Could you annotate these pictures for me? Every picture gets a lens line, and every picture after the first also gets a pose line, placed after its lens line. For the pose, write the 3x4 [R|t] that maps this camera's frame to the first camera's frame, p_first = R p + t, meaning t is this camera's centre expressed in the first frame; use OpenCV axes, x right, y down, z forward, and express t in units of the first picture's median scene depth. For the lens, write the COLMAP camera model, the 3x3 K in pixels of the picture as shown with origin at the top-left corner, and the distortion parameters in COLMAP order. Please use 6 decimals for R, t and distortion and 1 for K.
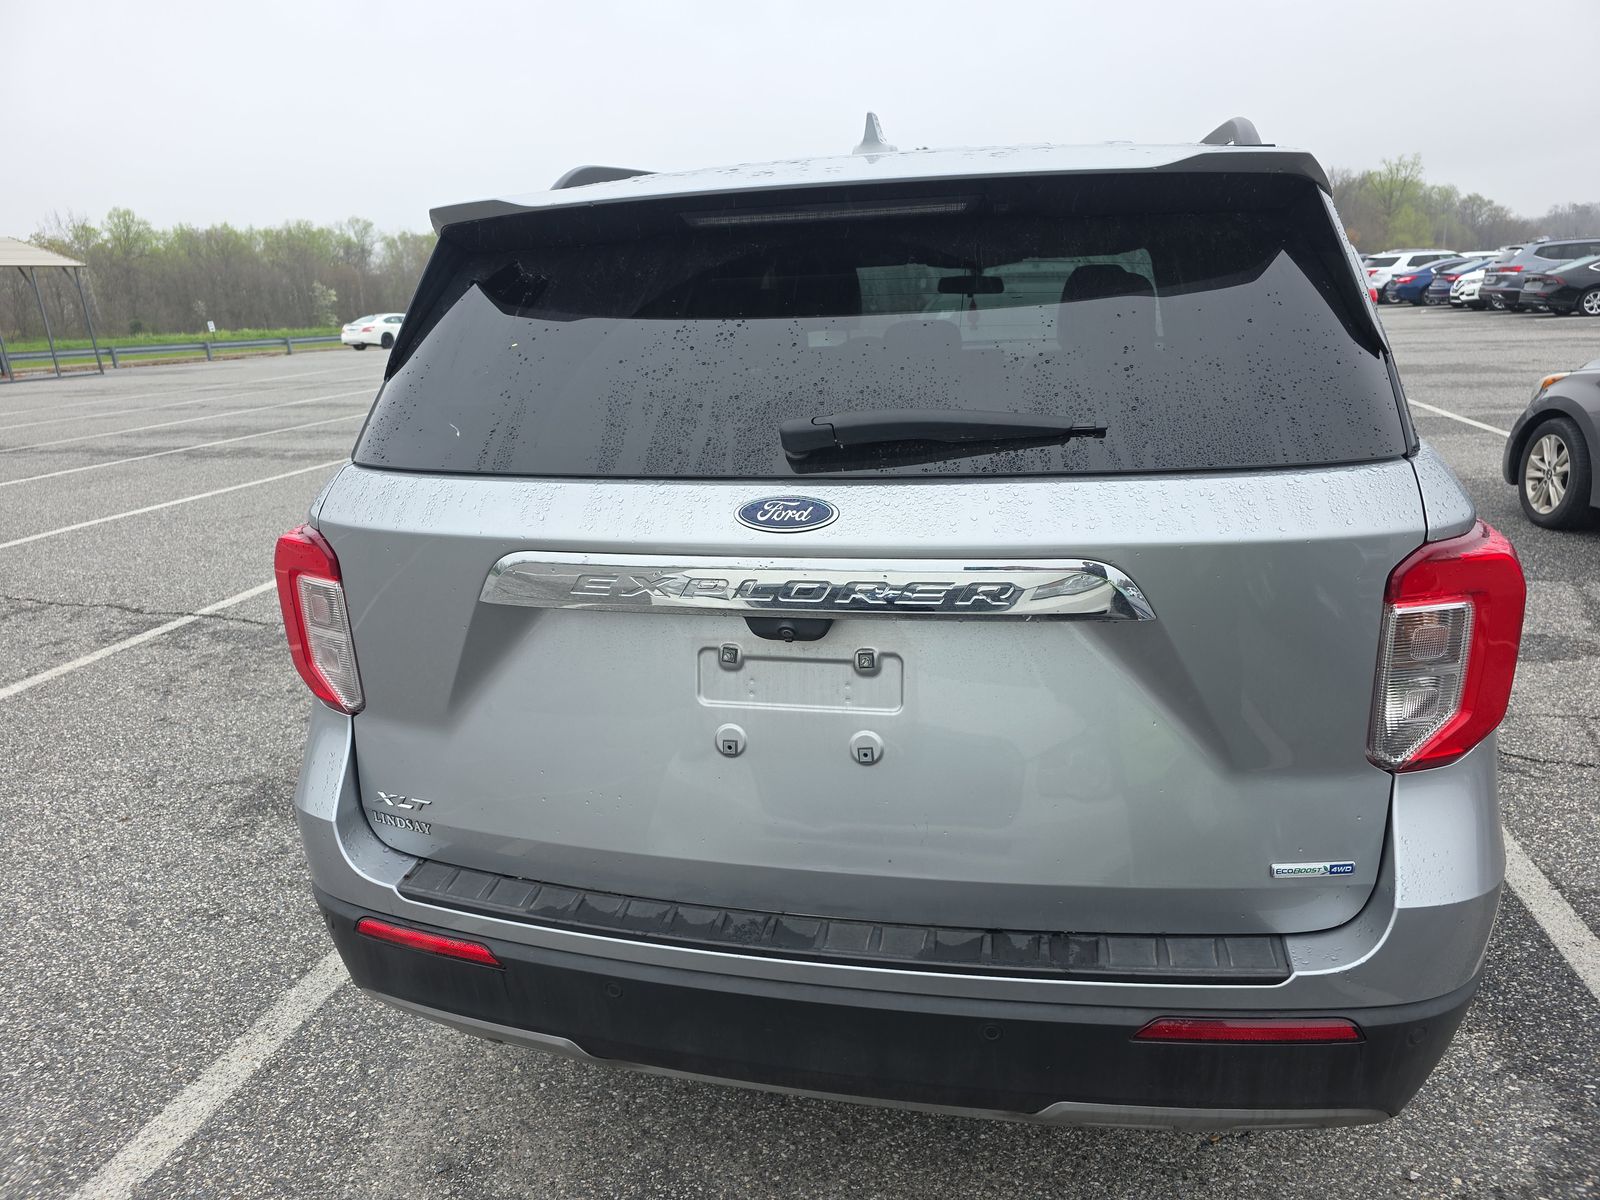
lens RADIAL K [[1081.0, 0, 800.6], [0, 1081.0, 608.7], [0, 0, 1]] dist [0.040435, -0.020479]
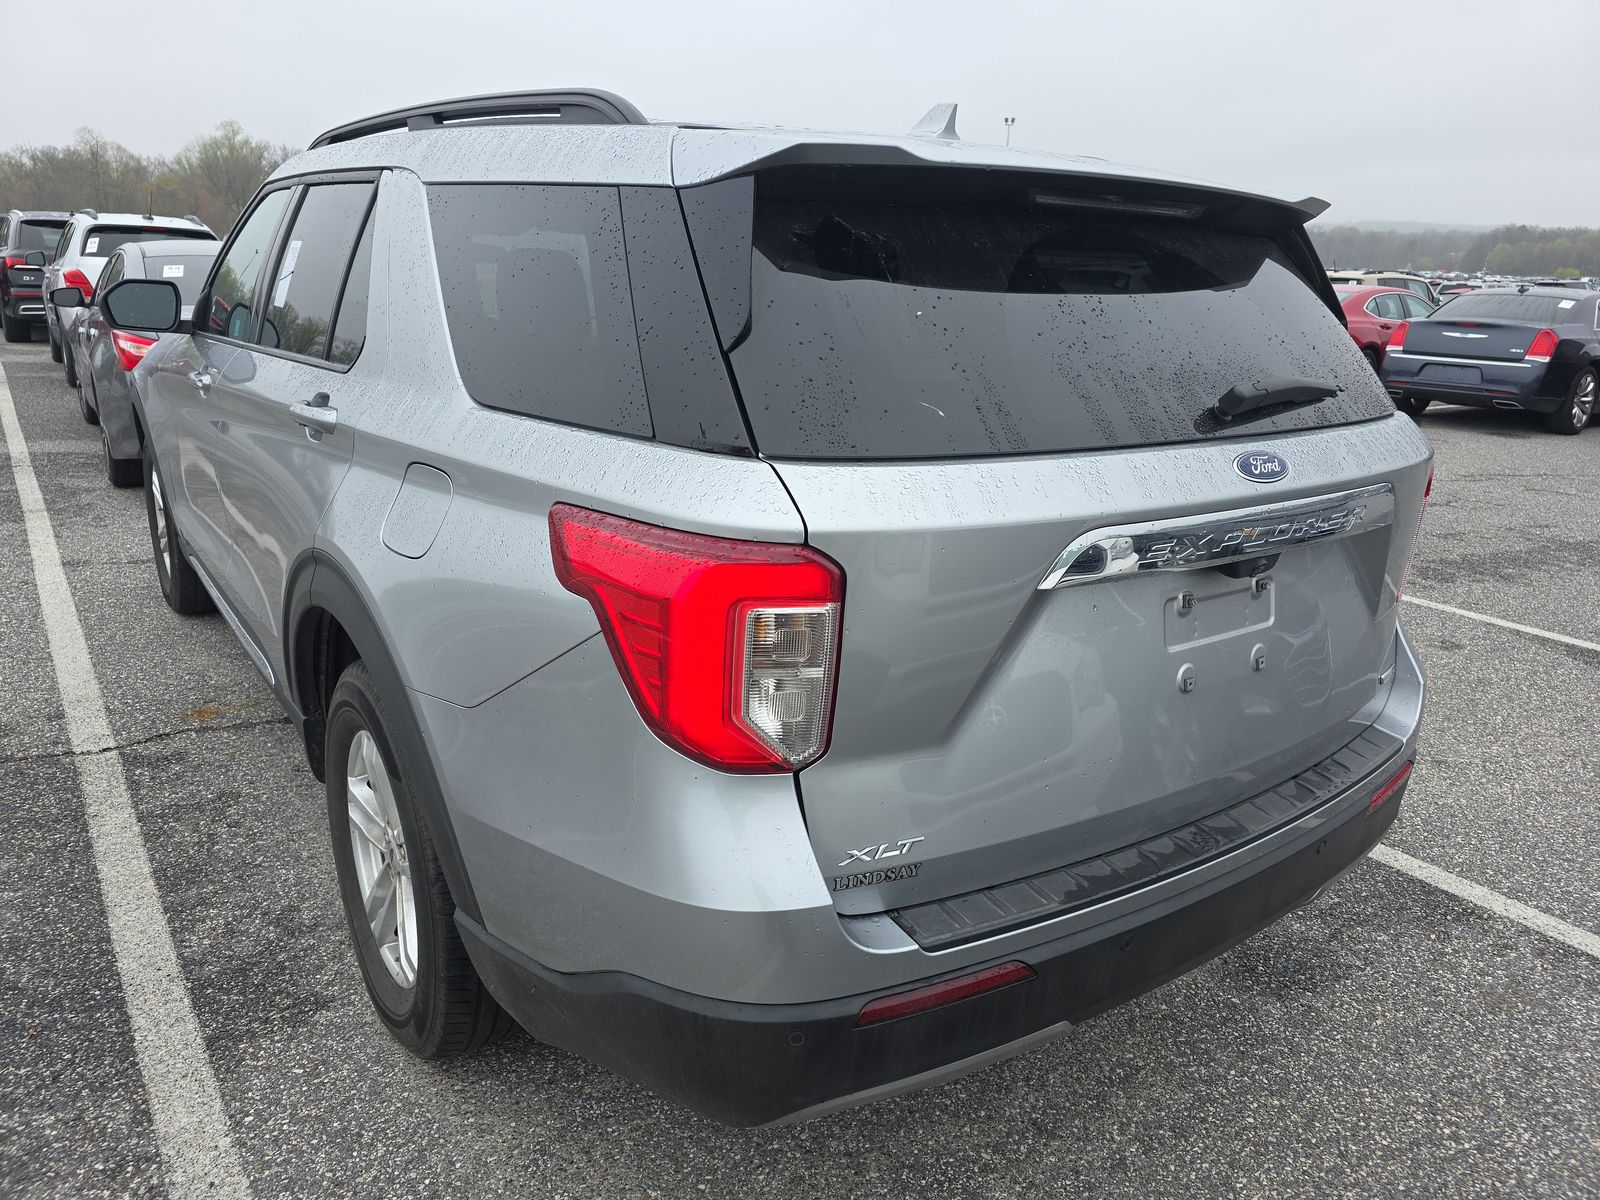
lens RADIAL K [[1081.0, 0, 791.6], [0, 1081.0, 607.1], [0, 0, 1]] dist [0.040435, -0.020479]
pose [[0.665083, -0.161459, 0.729106, -1.048527], [0.151484, 0.985218, 0.079993, -0.092796], [-0.731244, 0.057246, 0.679710, 0.489884]]
